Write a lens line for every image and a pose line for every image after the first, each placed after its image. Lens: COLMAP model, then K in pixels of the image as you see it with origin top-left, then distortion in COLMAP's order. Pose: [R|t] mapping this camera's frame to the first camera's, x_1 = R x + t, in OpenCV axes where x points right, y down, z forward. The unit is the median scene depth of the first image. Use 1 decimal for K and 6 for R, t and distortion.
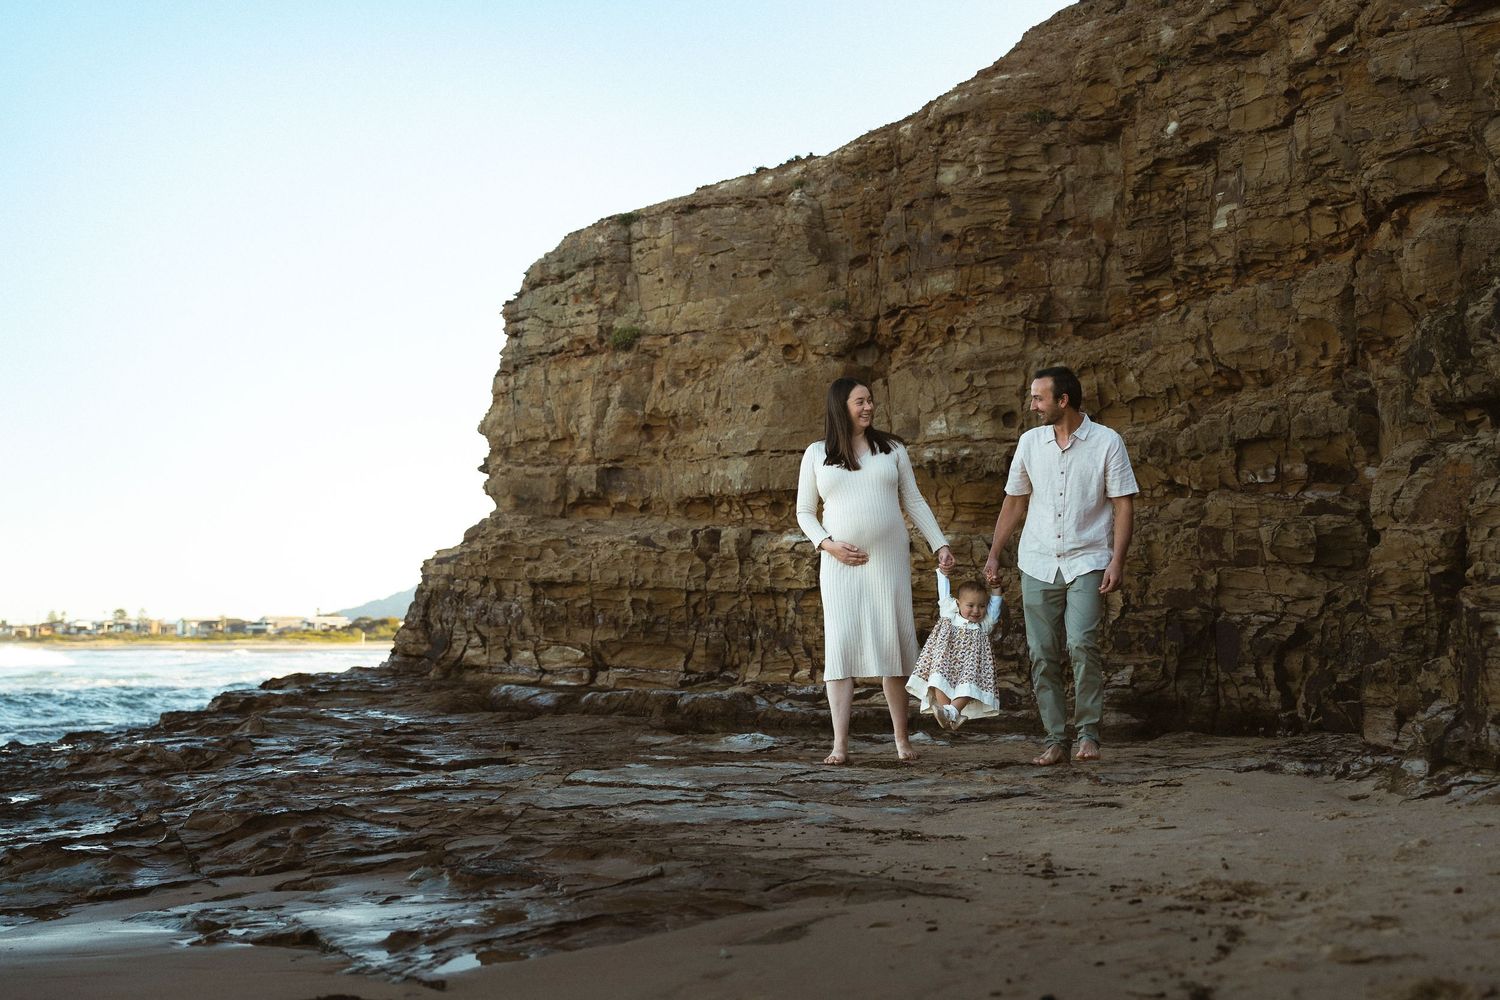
lens RADIAL K [[1620.4, 0, 792.4], [0, 1620.4, 488.5], [0, 0, 1]] dist [0.012025, 0.000000]
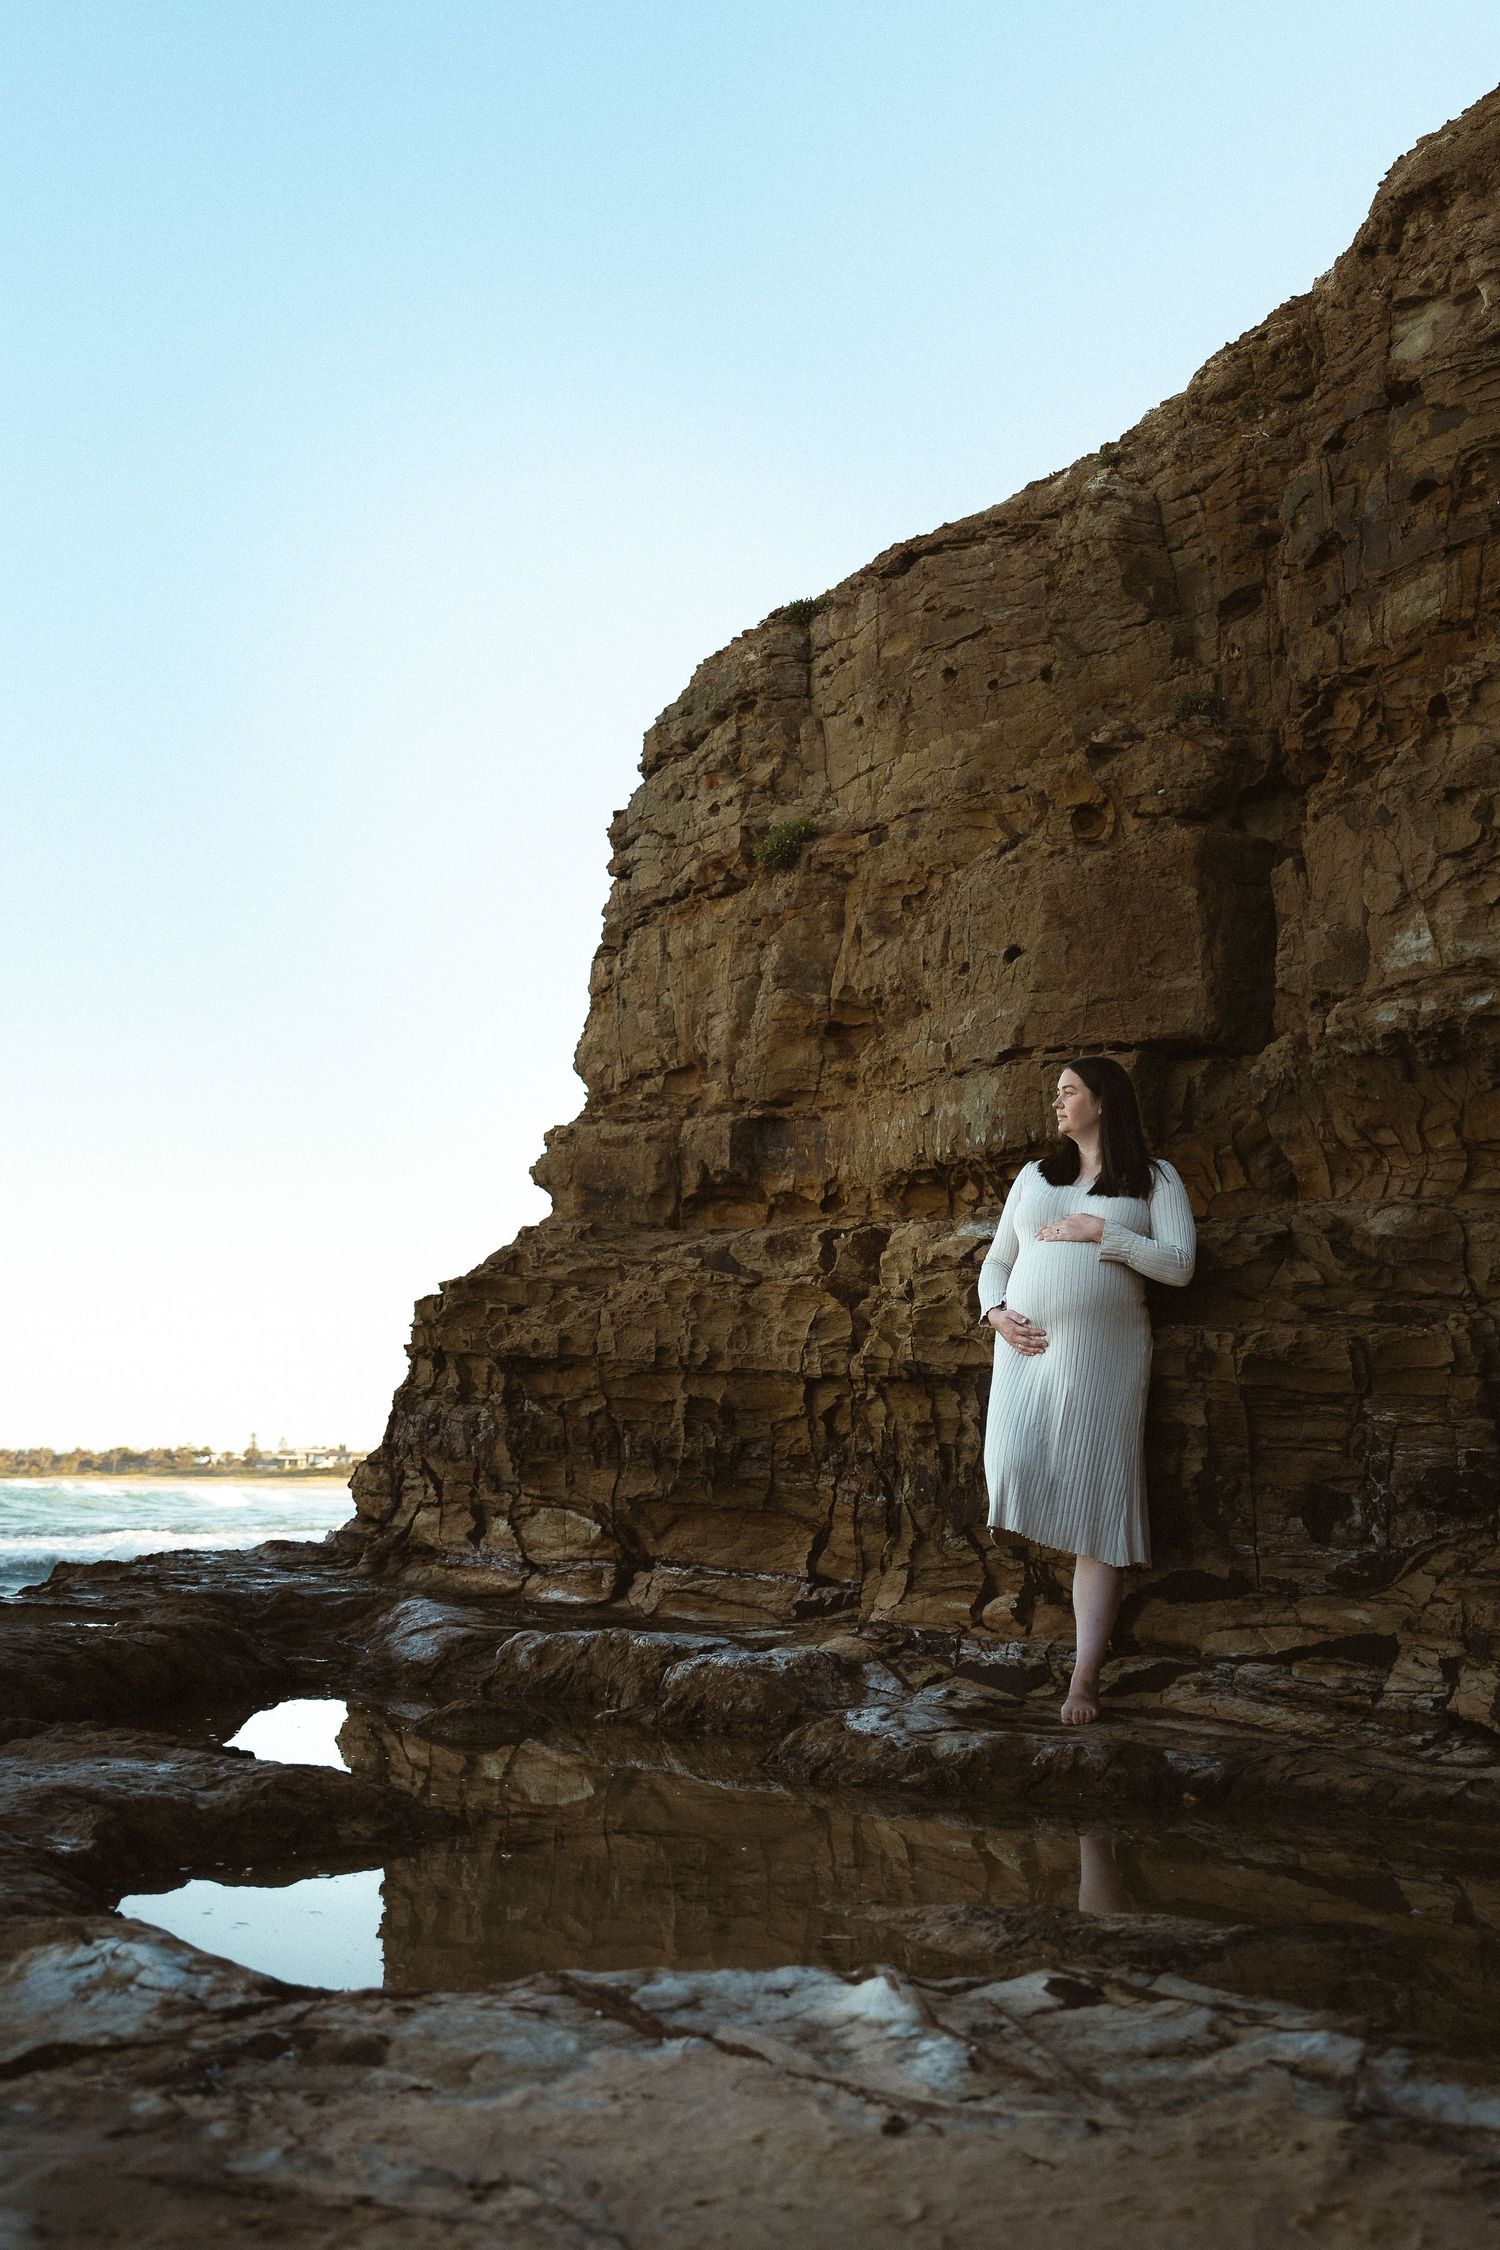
lens RADIAL K [[2328.0, 0, 716.3], [0, 2328.0, 937.5], [0, 0, 1]] dist [-0.008900, 0.000000]
pose [[0.950540, -0.055895, -0.305532, 0.097548], [0.014036, 0.990400, -0.137519, 0.032212], [0.310285, 0.126429, 0.942199, 0.409078]]
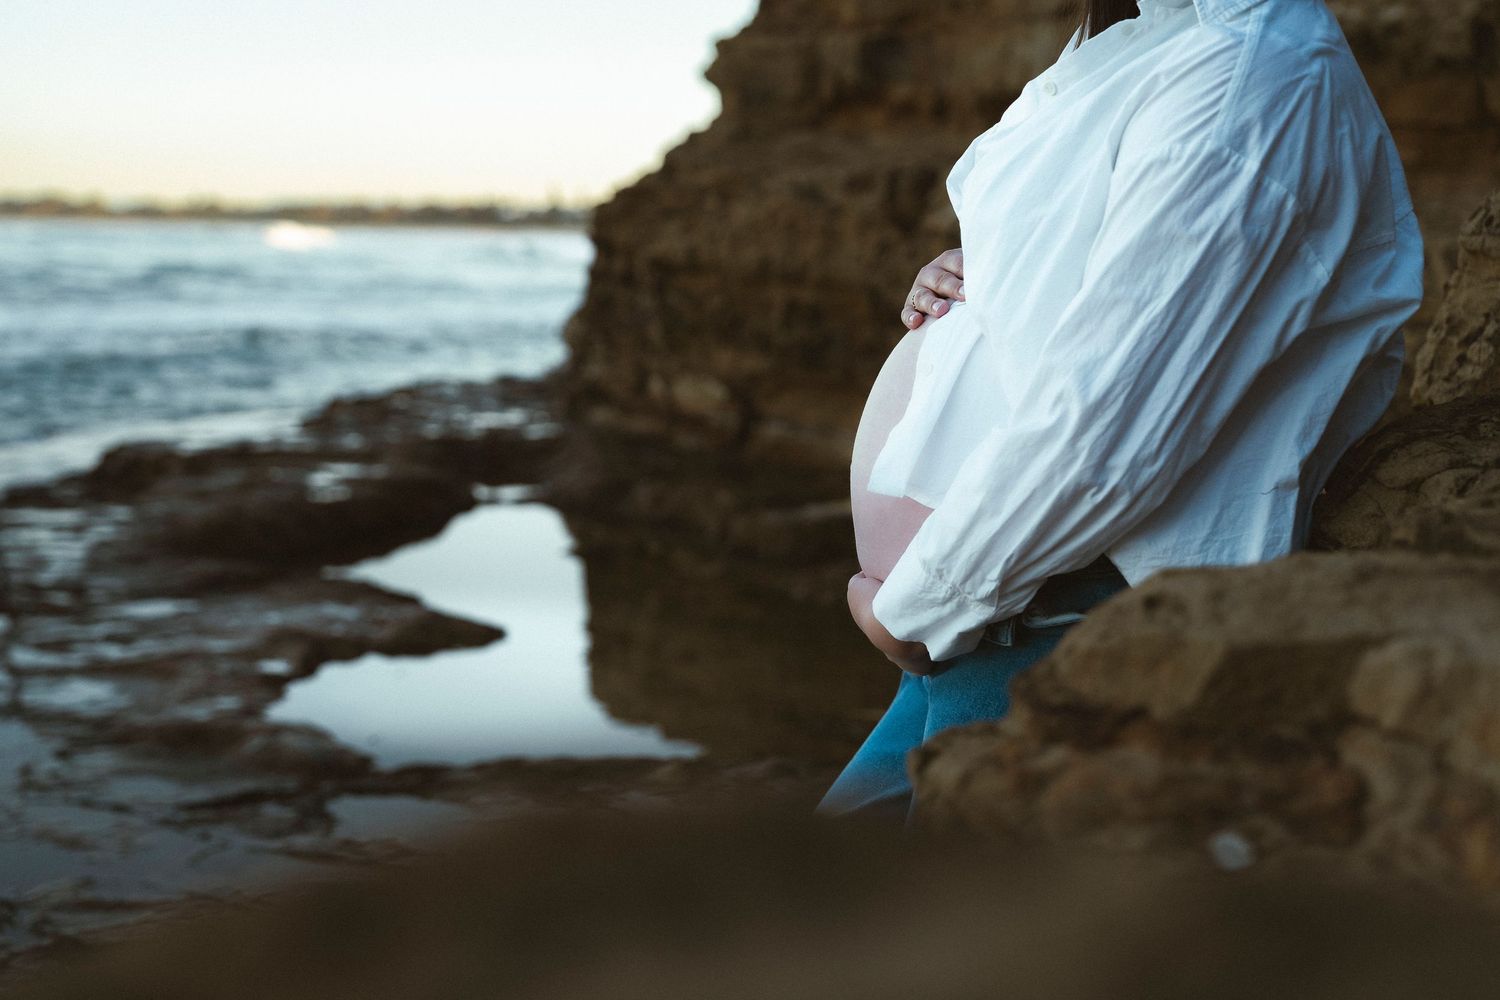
lens RADIAL K [[2303.5, 0, 749.6], [0, 2303.5, 495.0], [0, 0, 1]] dist [0.005433, 0.000000]
pose [[0.910384, 0.065089, -0.408612, 0.204228], [0.022175, 0.978455, 0.205266, -0.025793], [0.413169, -0.195932, 0.889327, 0.292995]]
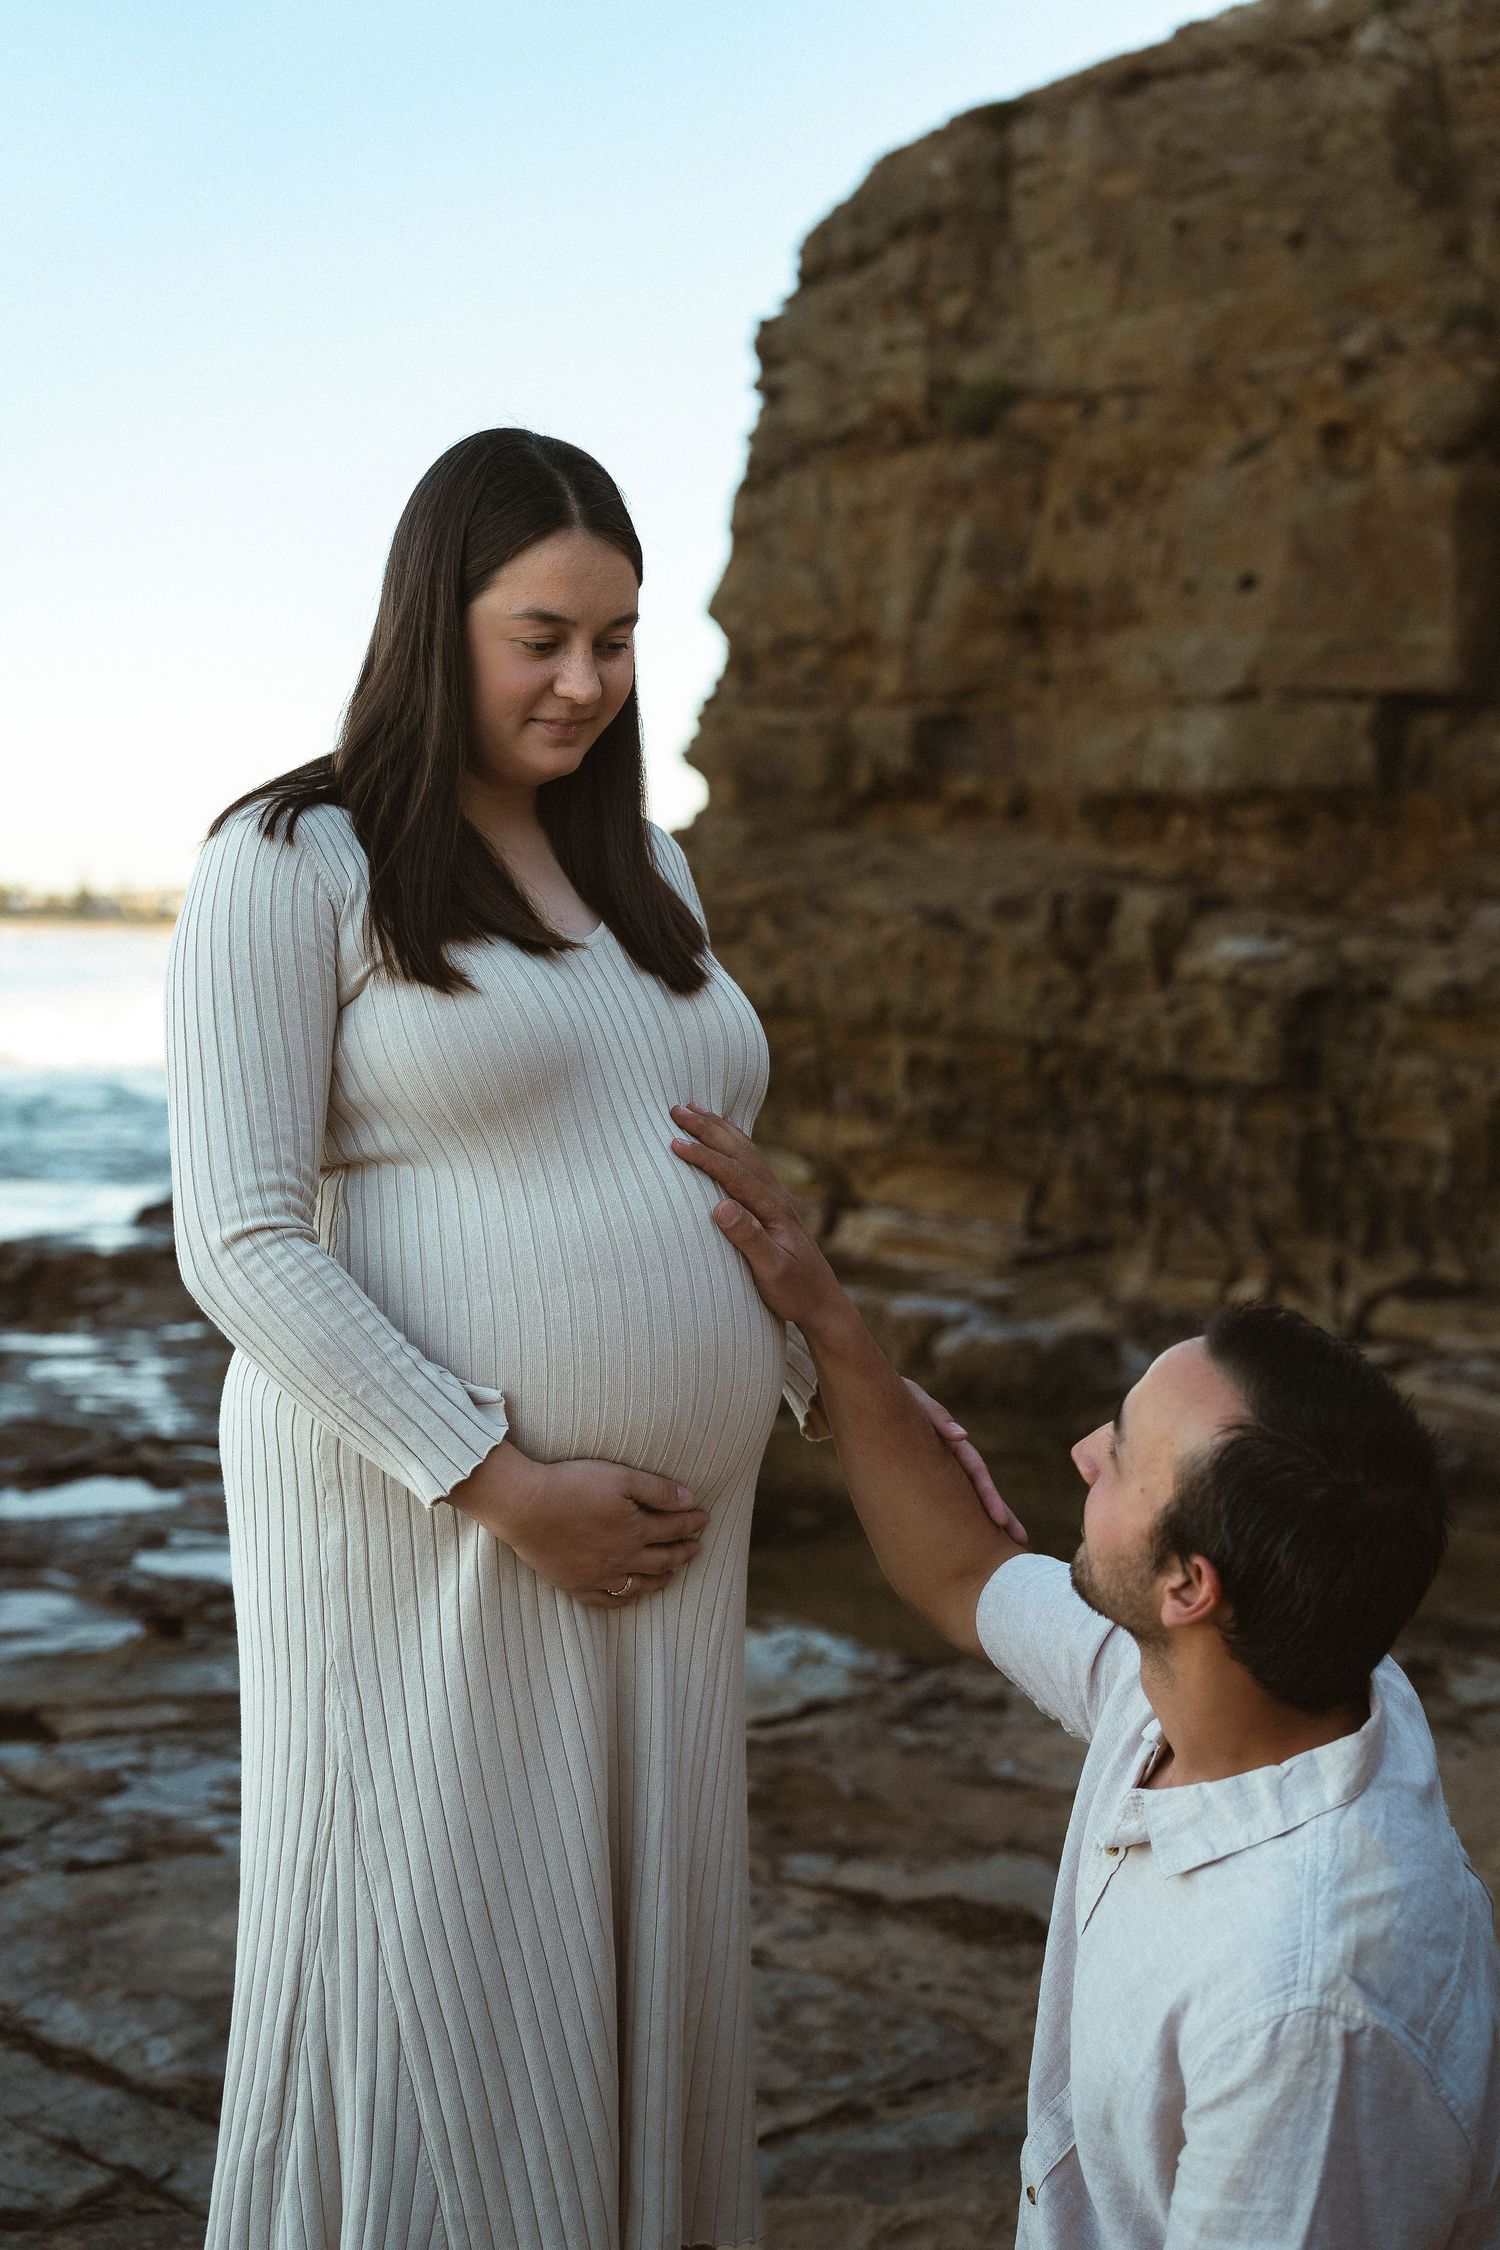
lens RADIAL K [[3117.6, 0, 760.9], [0, 3117.6, 1108.6], [0, 0, 1]] dist [0.015071, 0.000000]
pose [[0.959052, 0.044275, -0.279747, 0.090071], [-0.001832, 0.988655, 0.150190, -0.038975], [0.283223, -0.143527, 0.948253, 0.213132]]
